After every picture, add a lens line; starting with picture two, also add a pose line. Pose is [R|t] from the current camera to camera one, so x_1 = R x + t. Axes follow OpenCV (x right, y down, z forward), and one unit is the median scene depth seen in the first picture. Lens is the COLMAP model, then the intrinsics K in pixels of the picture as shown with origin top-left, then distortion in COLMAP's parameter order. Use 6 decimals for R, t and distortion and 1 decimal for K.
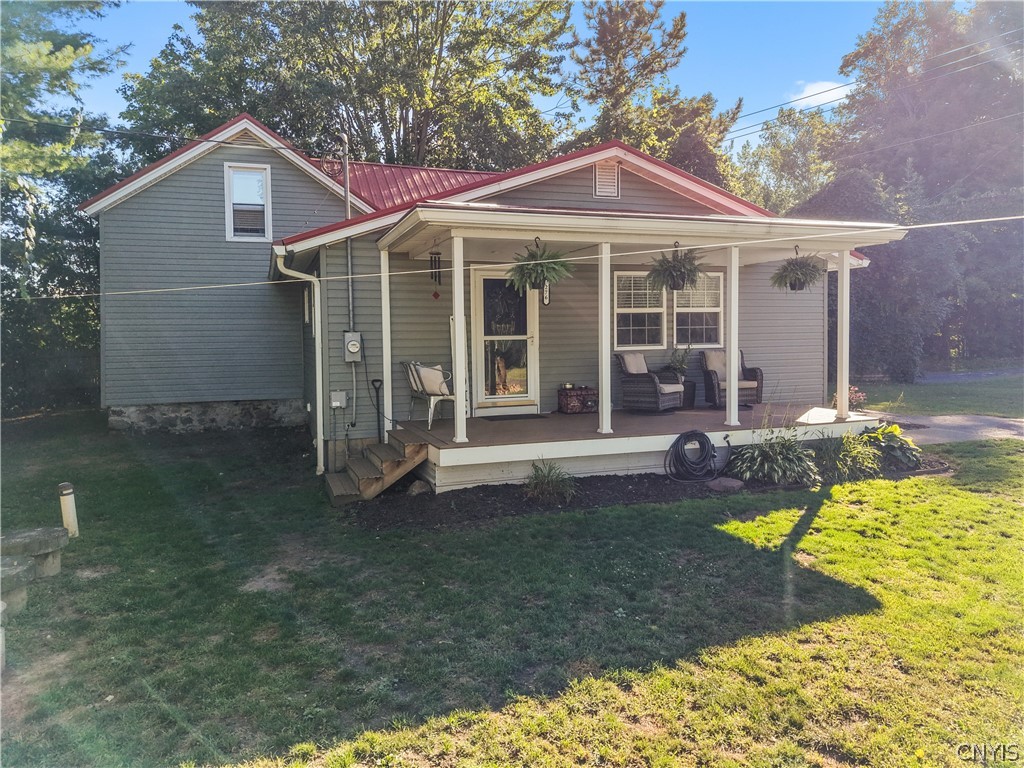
lens RADIAL K [[688.7, 0, 512.0], [0, 688.7, 384.0], [0, 0, 1]] dist [0.019114, -0.003996]
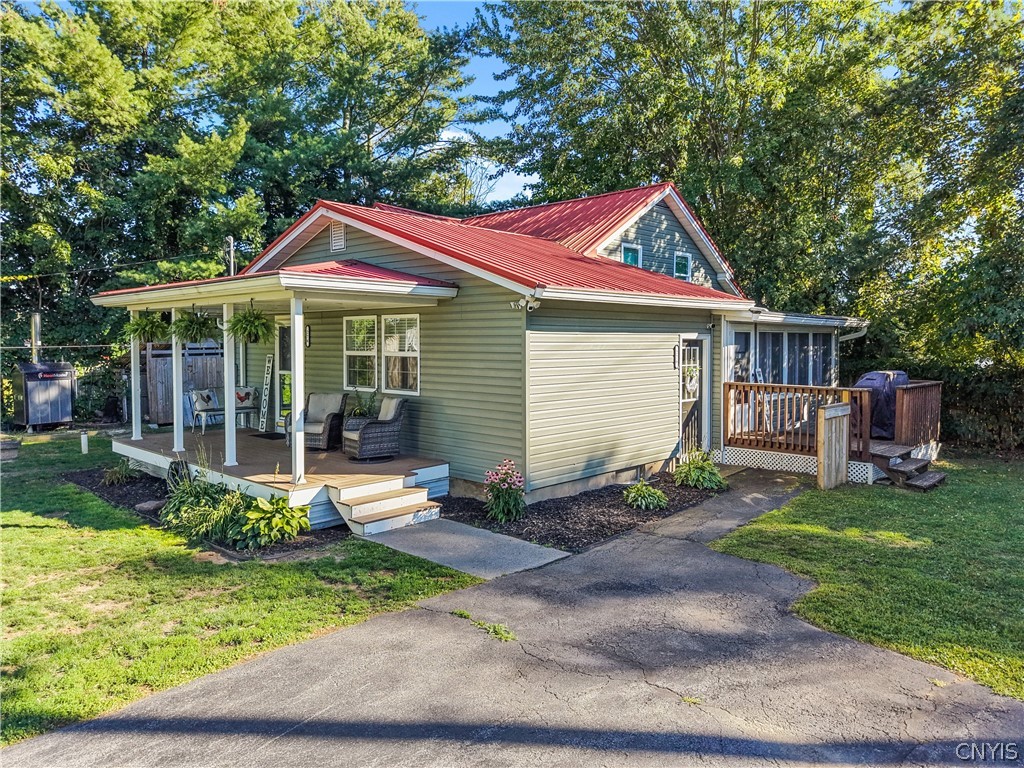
lens RADIAL K [[715.0, 0, 516.0], [0, 715.0, 370.4], [0, 0, 1]] dist [0.046727, -0.047408]
pose [[0.441416, 0.054671, -0.895635, 1.308034], [-0.070115, 0.997192, 0.026314, -0.130830], [0.894559, 0.051182, 0.444010, 0.759789]]
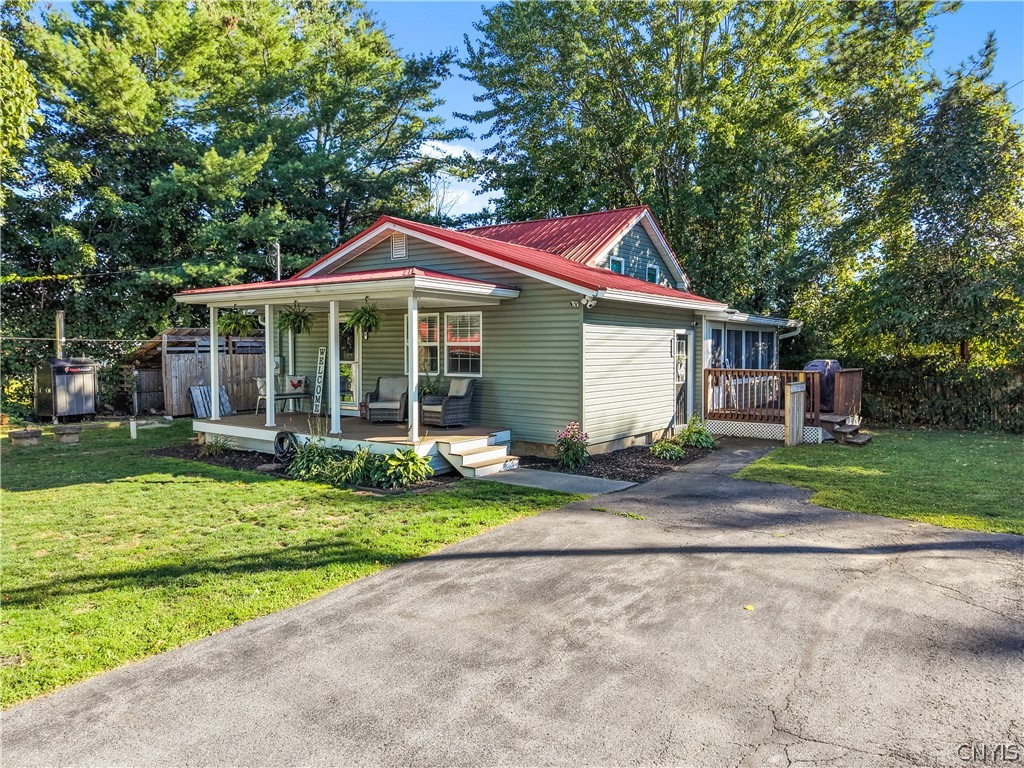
lens RADIAL K [[719.0, 0, 512.0], [0, 719.0, 384.0], [0, 0, 1]] dist [0.045716, -0.048198]
pose [[0.555917, 0.058003, -0.829211, 1.421940], [-0.068907, 0.997345, 0.023568, -0.079514], [0.828377, 0.044036, 0.558438, 0.423191]]
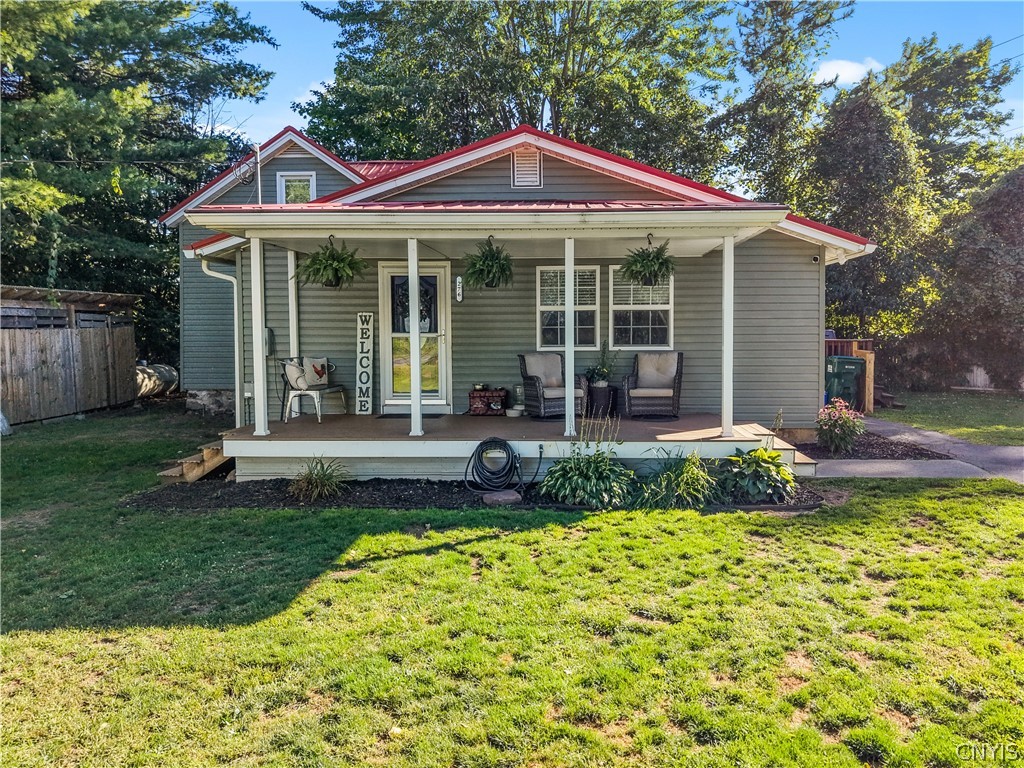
lens RADIAL K [[719.0, 0, 512.0], [0, 719.0, 384.0], [0, 0, 1]] dist [0.045716, -0.048198]
pose [[0.935495, 0.038161, -0.351273, 0.476446], [-0.037316, 0.999261, 0.009178, -0.011685], [0.351363, 0.004522, 0.936228, 0.077600]]
